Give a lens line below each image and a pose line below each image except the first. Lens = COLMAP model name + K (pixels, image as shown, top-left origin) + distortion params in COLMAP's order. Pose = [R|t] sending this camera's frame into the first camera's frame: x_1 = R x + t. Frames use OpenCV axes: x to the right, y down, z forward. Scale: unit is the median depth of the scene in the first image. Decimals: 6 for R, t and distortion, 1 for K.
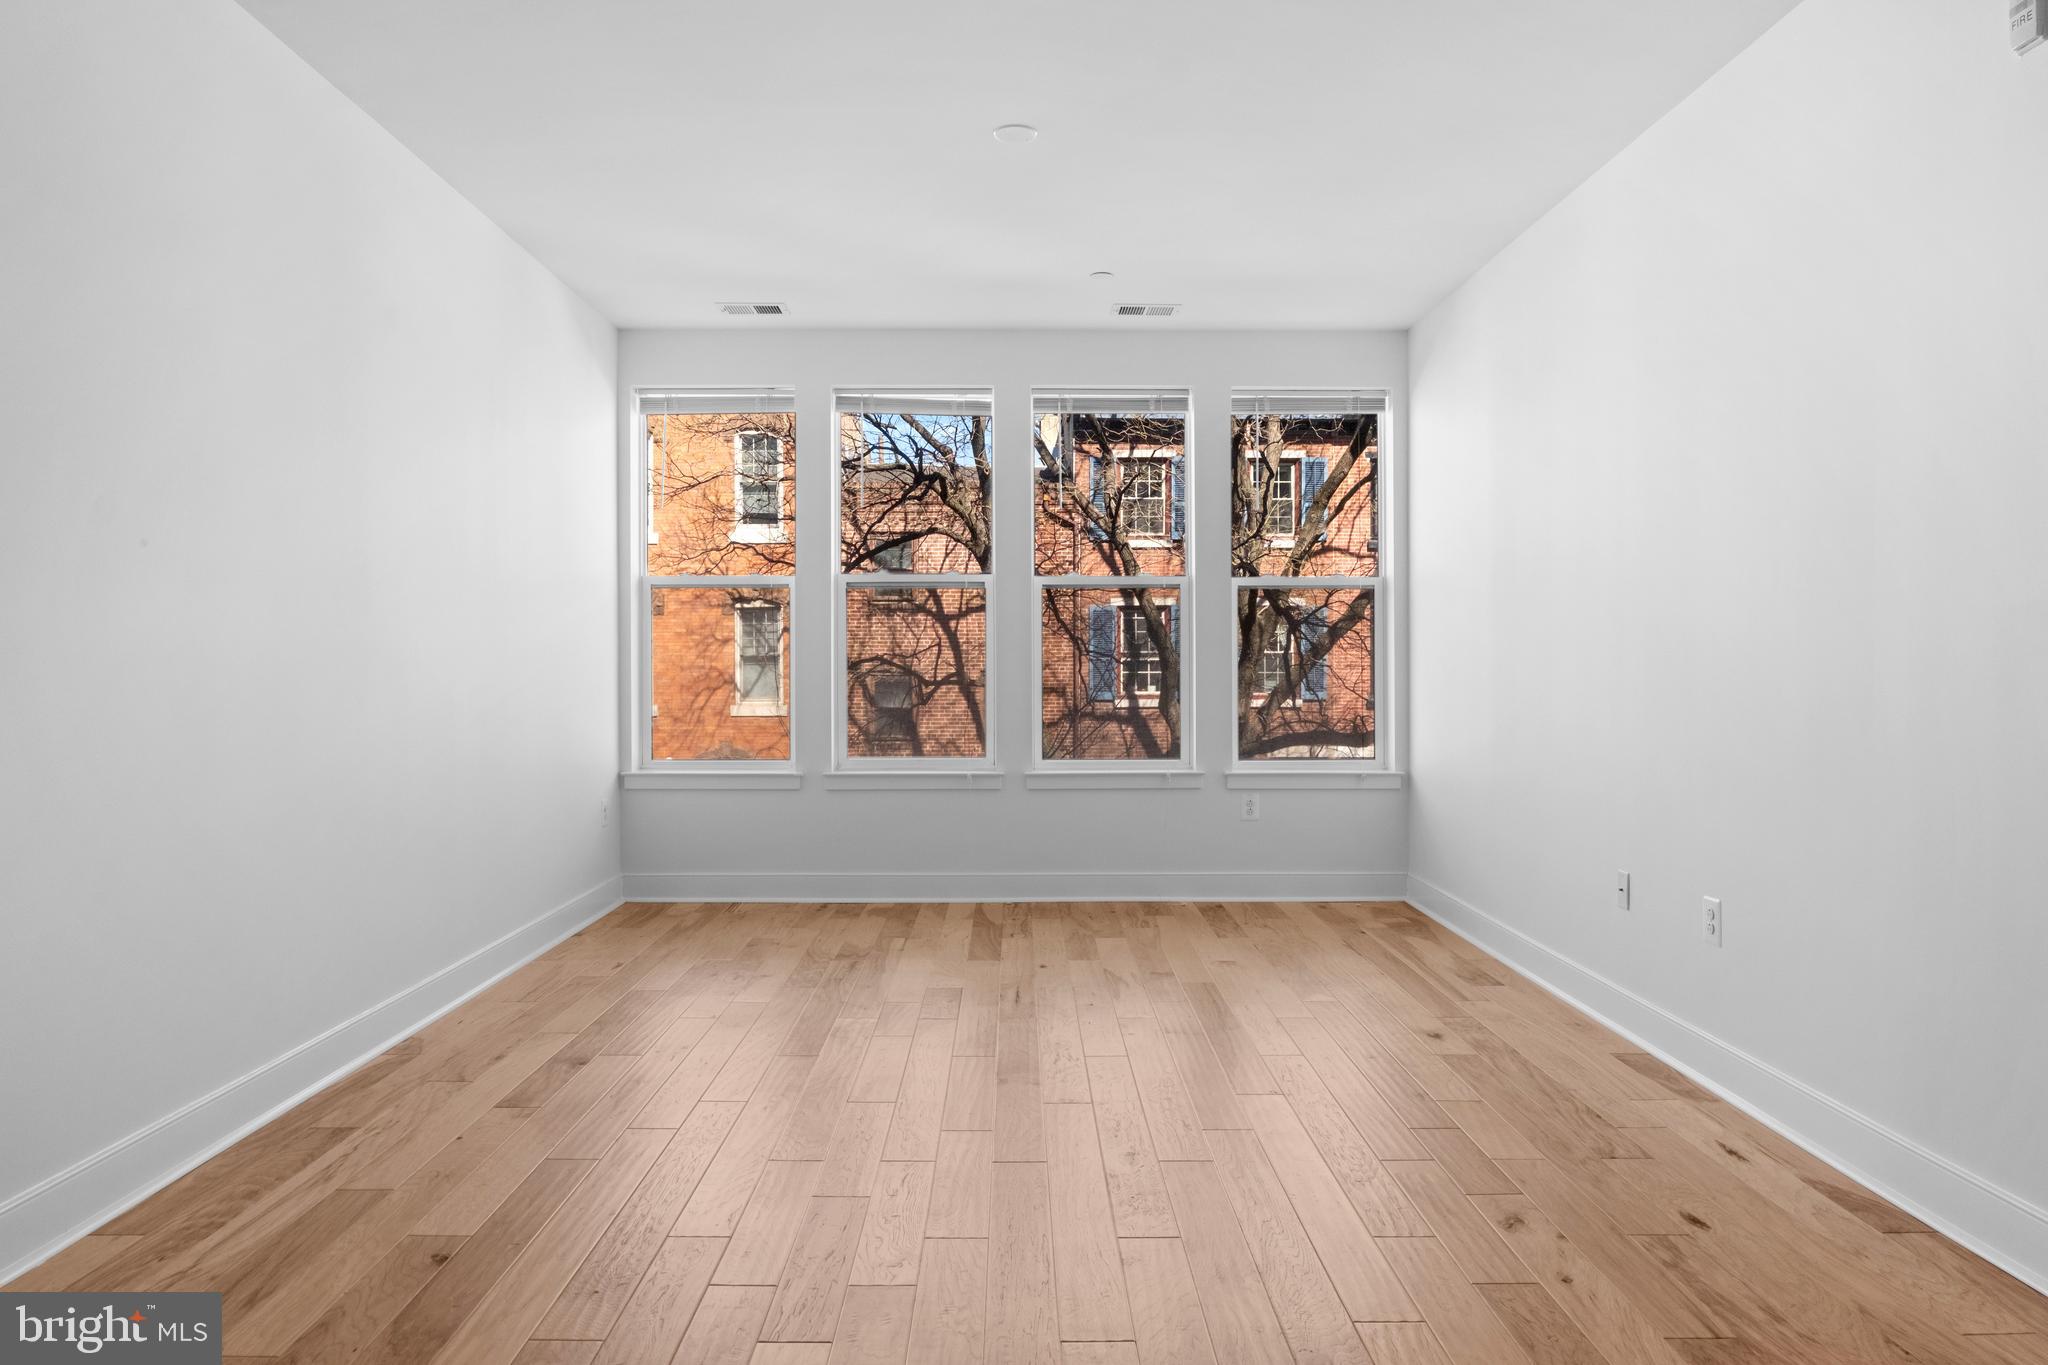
lens RADIAL K [[1320.1, 0, 1022.4], [0, 1320.1, 670.0], [0, 0, 1]] dist [-0.001077, 0.004249]
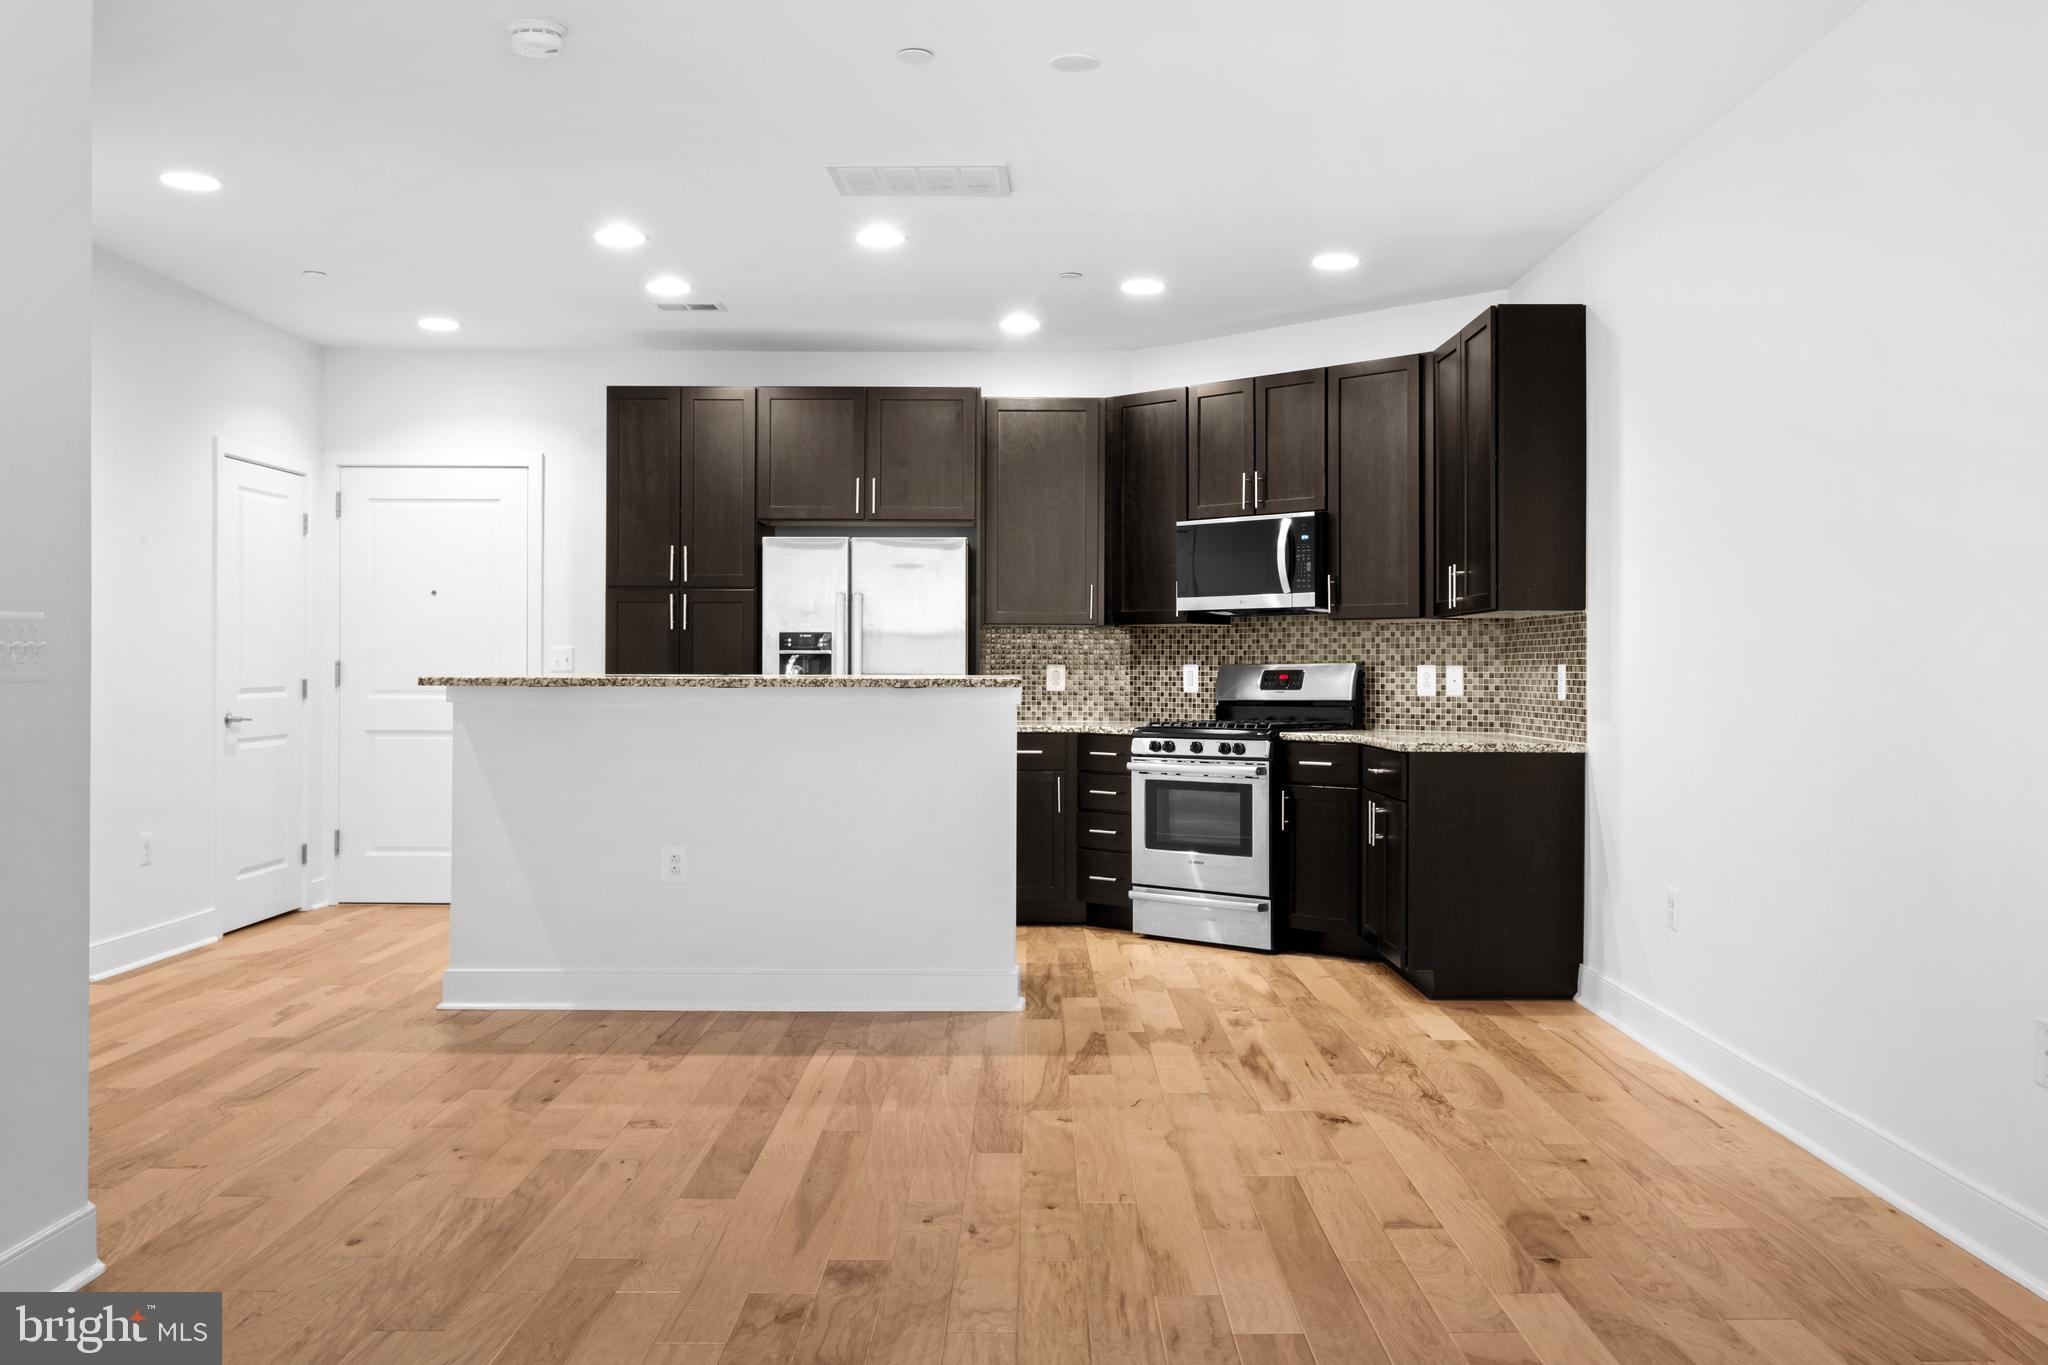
lens RADIAL K [[1852.8, 0, 1031.4], [0, 1852.8, 659.9], [0, 0, 1]] dist [-0.003753, 0.034111]
pose [[-0.999945, -0.001613, 0.010410, 0.000874], [-0.001637, 0.999996, -0.002350, -0.009905], [-0.010406, -0.002367, -0.999943, 0.883276]]
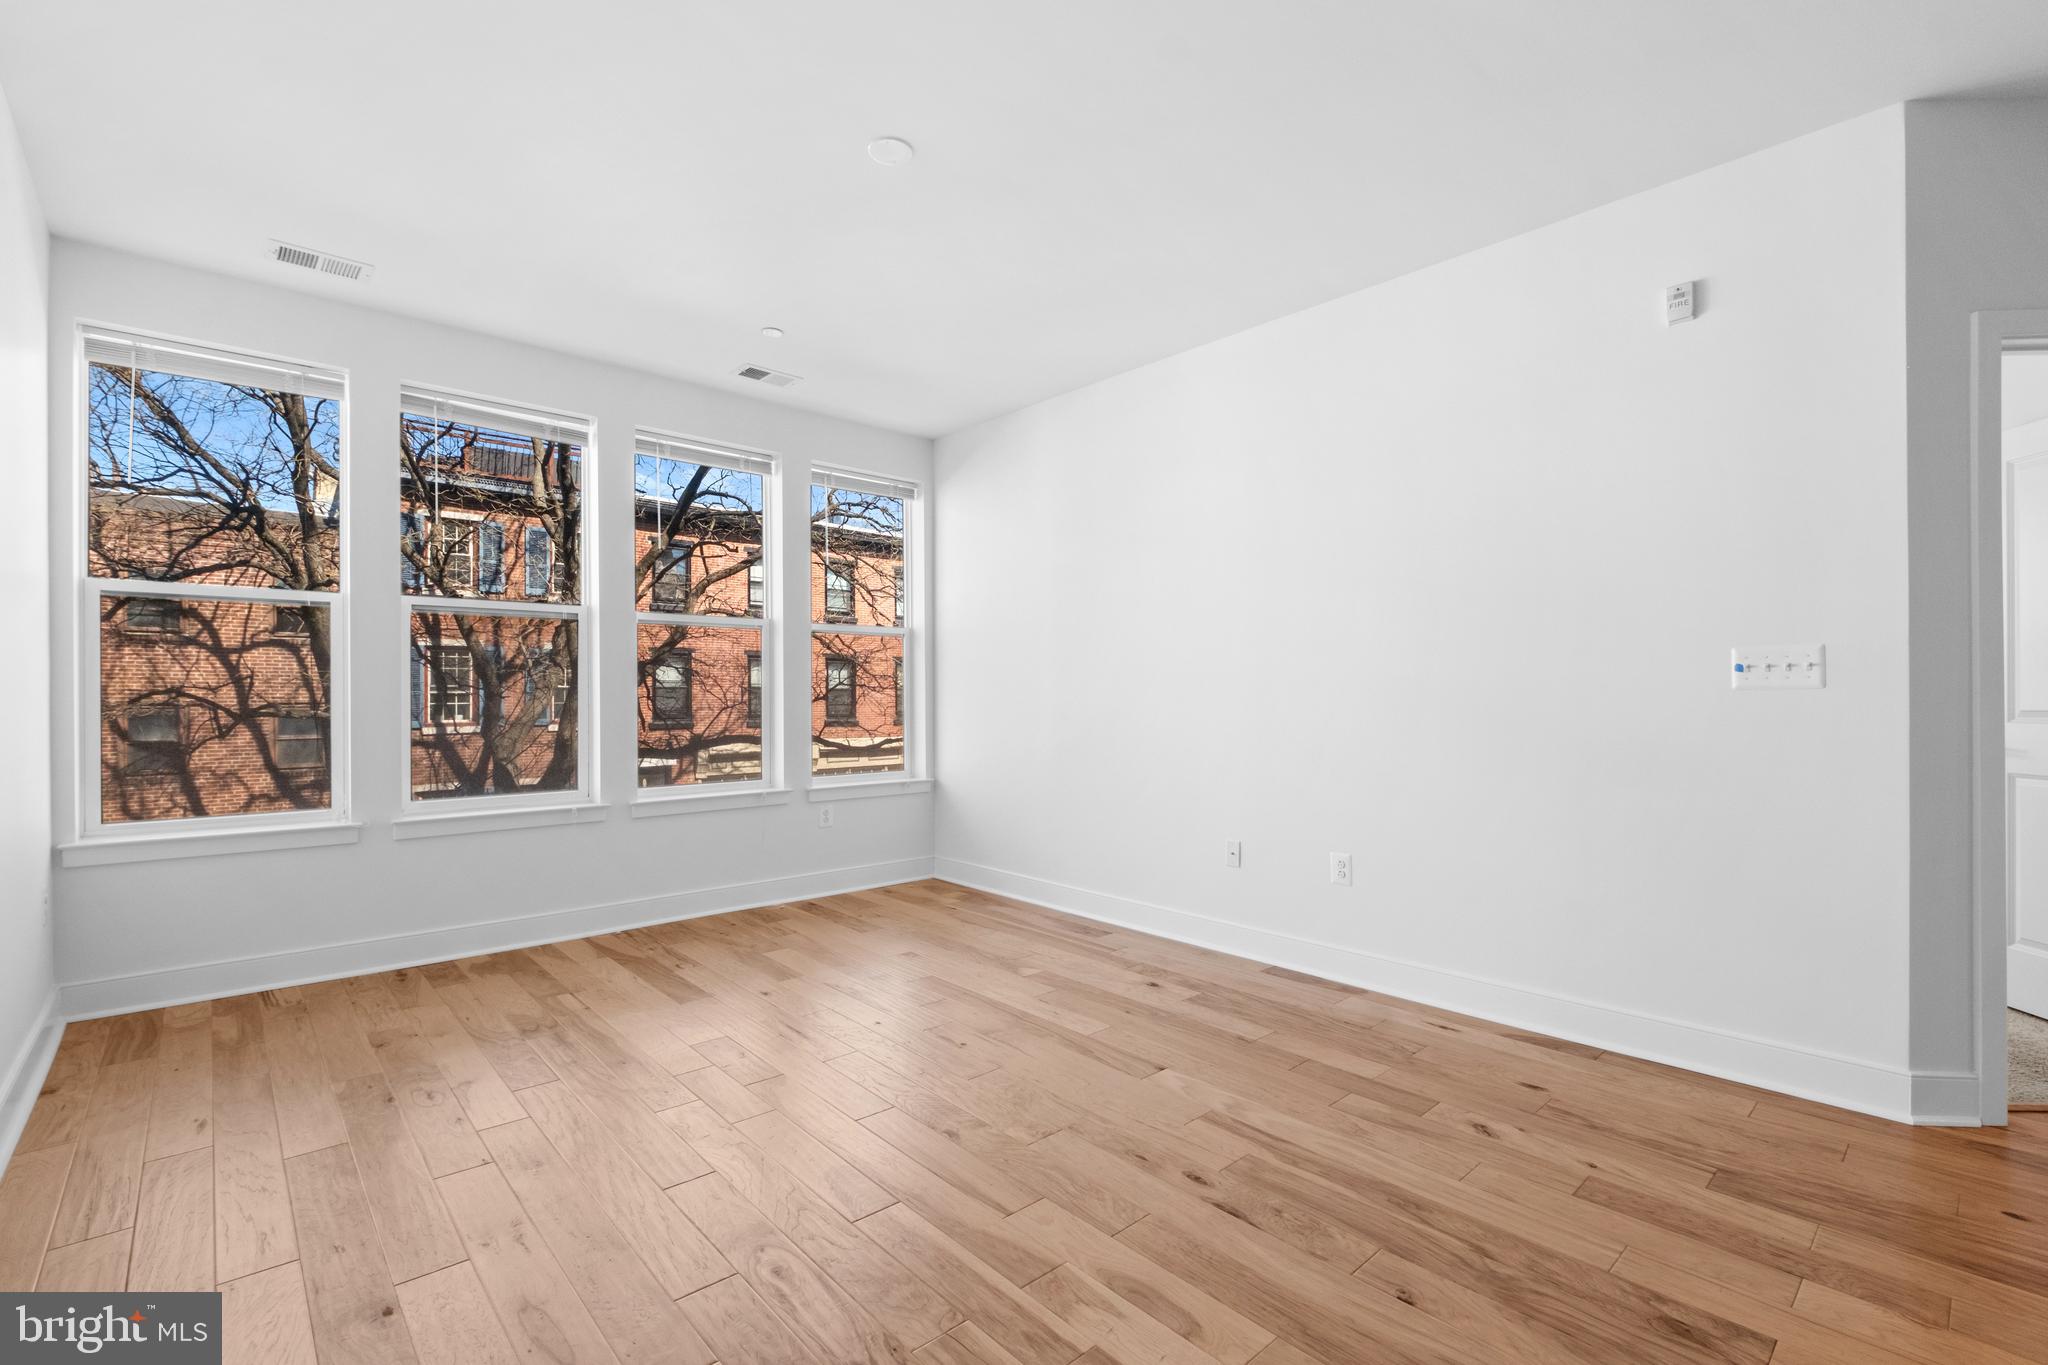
lens RADIAL K [[896.4, 0, 1024.8], [0, 896.4, 699.2], [0, 0, 1]] dist [0.007221, -0.006251]
pose [[0.745075, -0.003230, 0.666973, -0.234442], [0.003839, 0.999992, 0.000555, -0.001432], [-0.666970, 0.002147, 0.745082, 0.277029]]
